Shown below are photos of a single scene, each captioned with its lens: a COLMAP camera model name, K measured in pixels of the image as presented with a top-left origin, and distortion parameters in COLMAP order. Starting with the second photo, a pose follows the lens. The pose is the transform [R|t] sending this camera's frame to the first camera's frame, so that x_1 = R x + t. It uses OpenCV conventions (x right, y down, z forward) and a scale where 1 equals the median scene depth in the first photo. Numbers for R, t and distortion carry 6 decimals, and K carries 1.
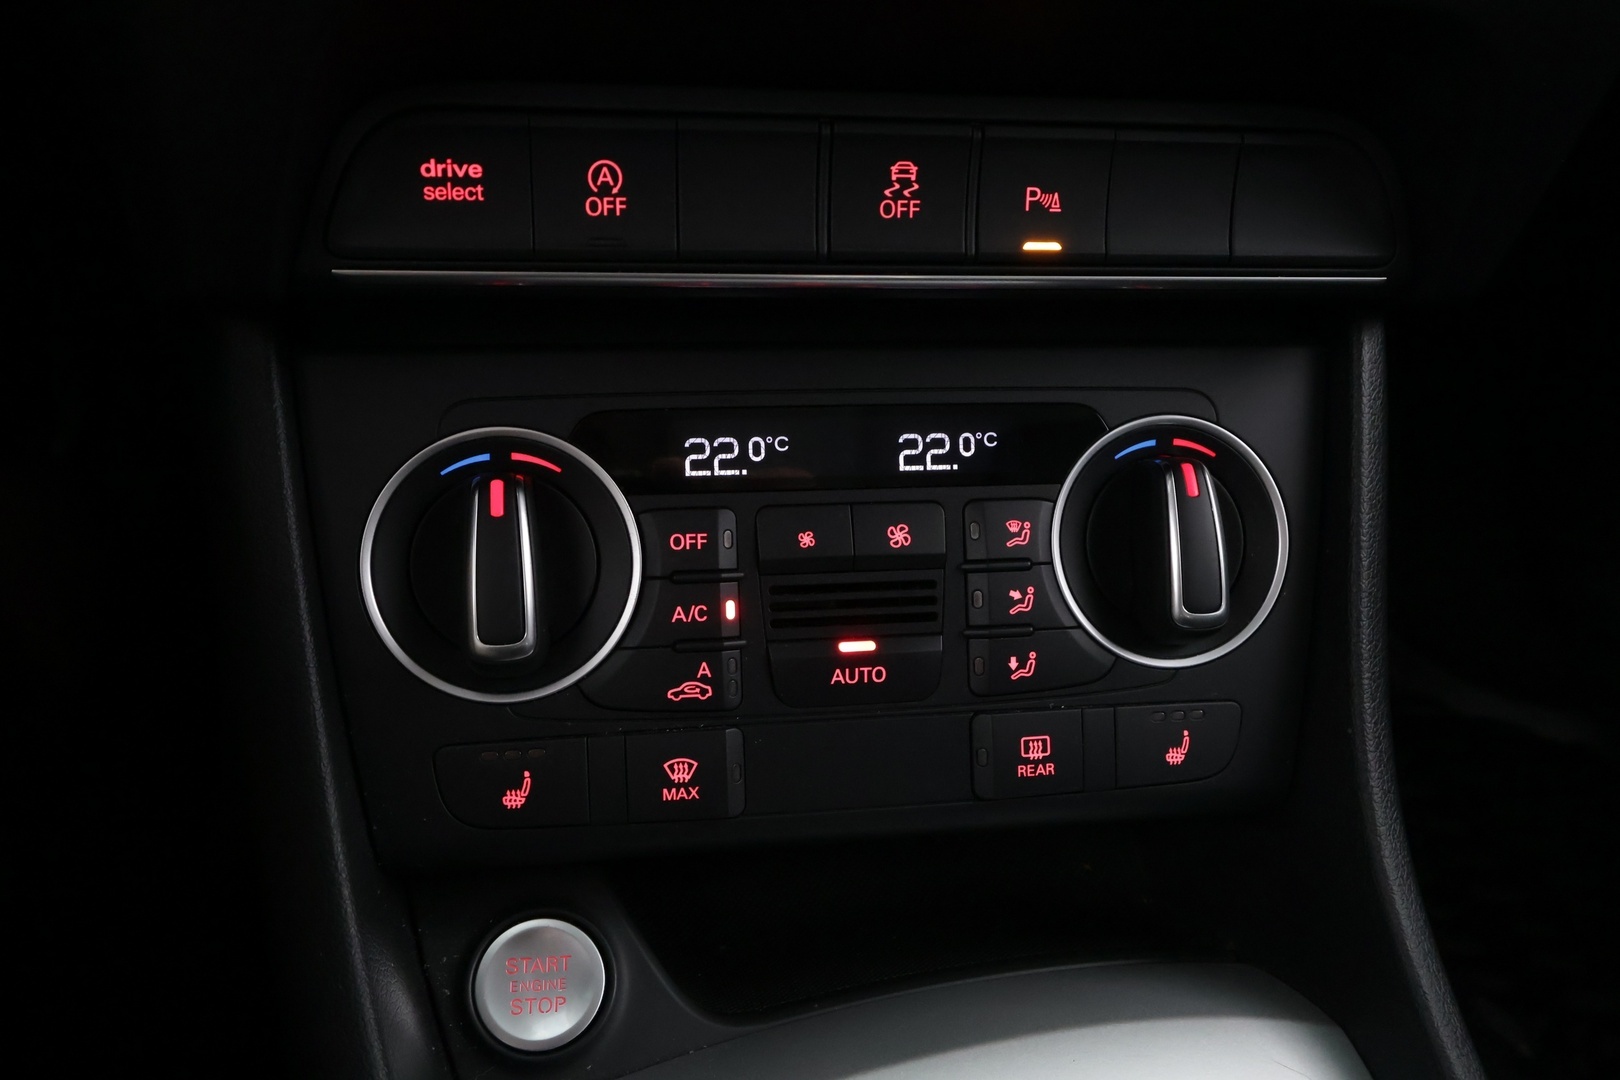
lens RADIAL K [[1257.3, 0, 810.7], [0, 1257.3, 549.5], [0, 0, 1]] dist [-0.002193, 0.016394]
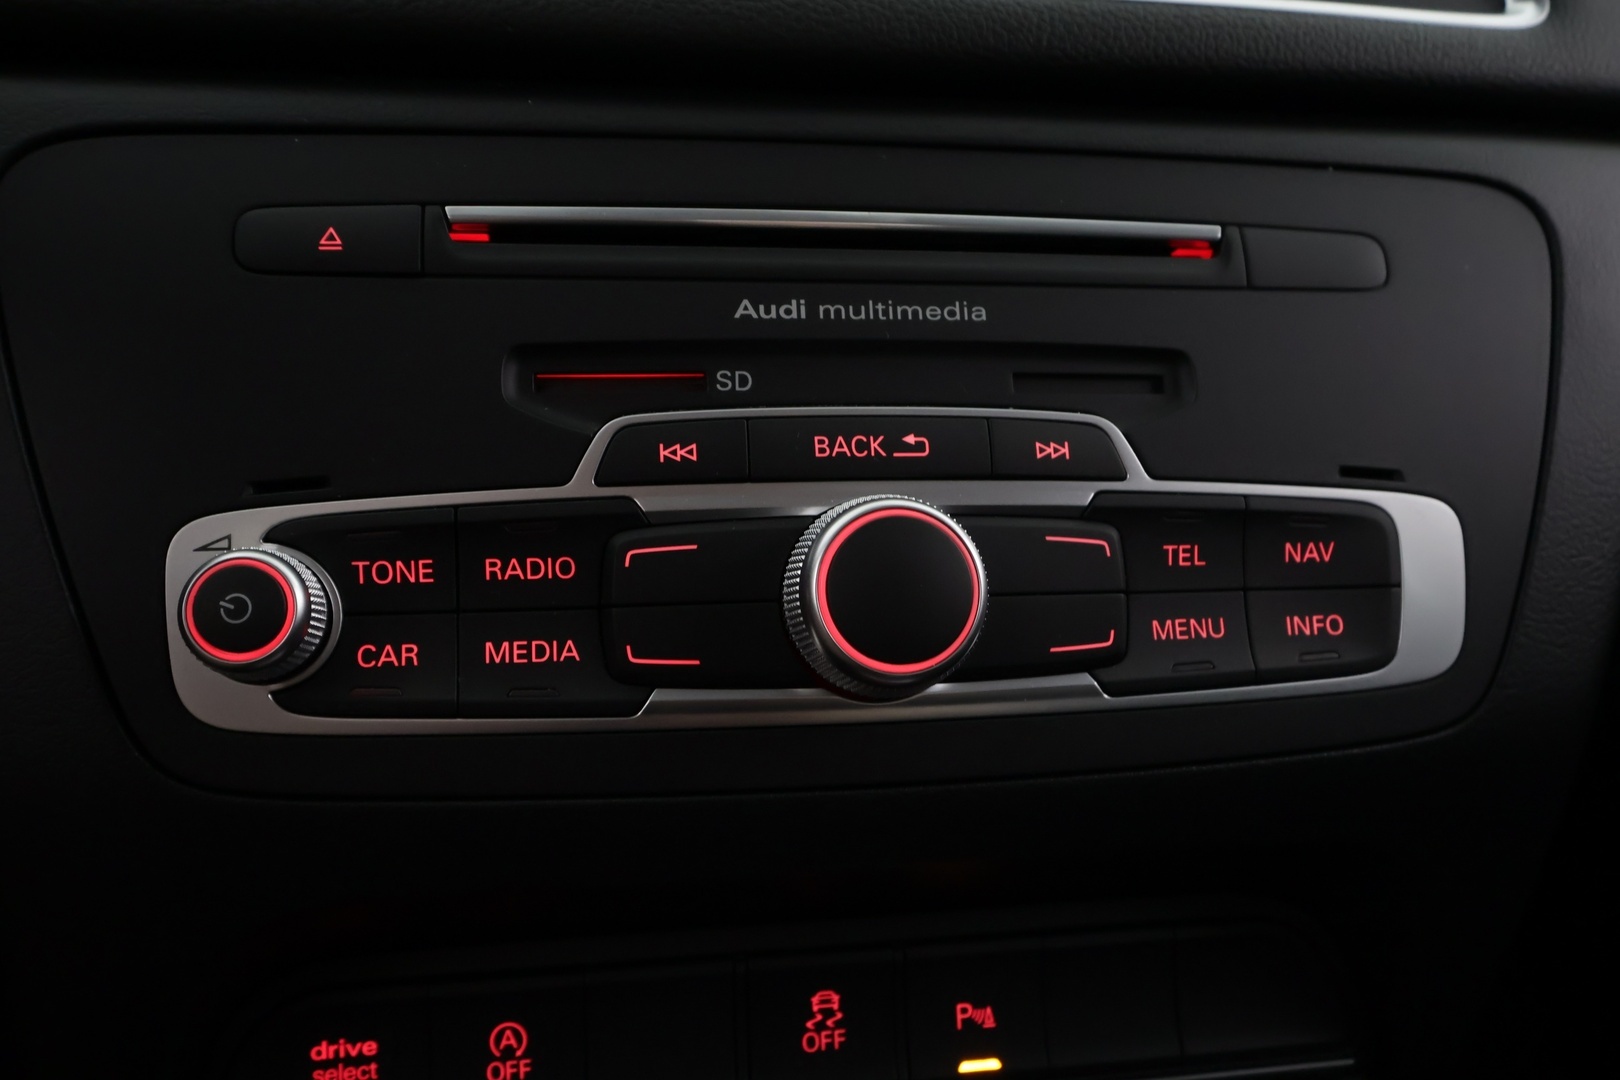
lens RADIAL K [[1257.3, 0, 809.9], [0, 1257.3, 566.6], [0, 0, 1]] dist [-0.002193, 0.016394]
pose [[0.998578, -0.053004, 0.005709, 0.066946], [0.051648, 0.935335, -0.349972, -0.248364], [0.013210, 0.349769, 0.936743, -0.009654]]
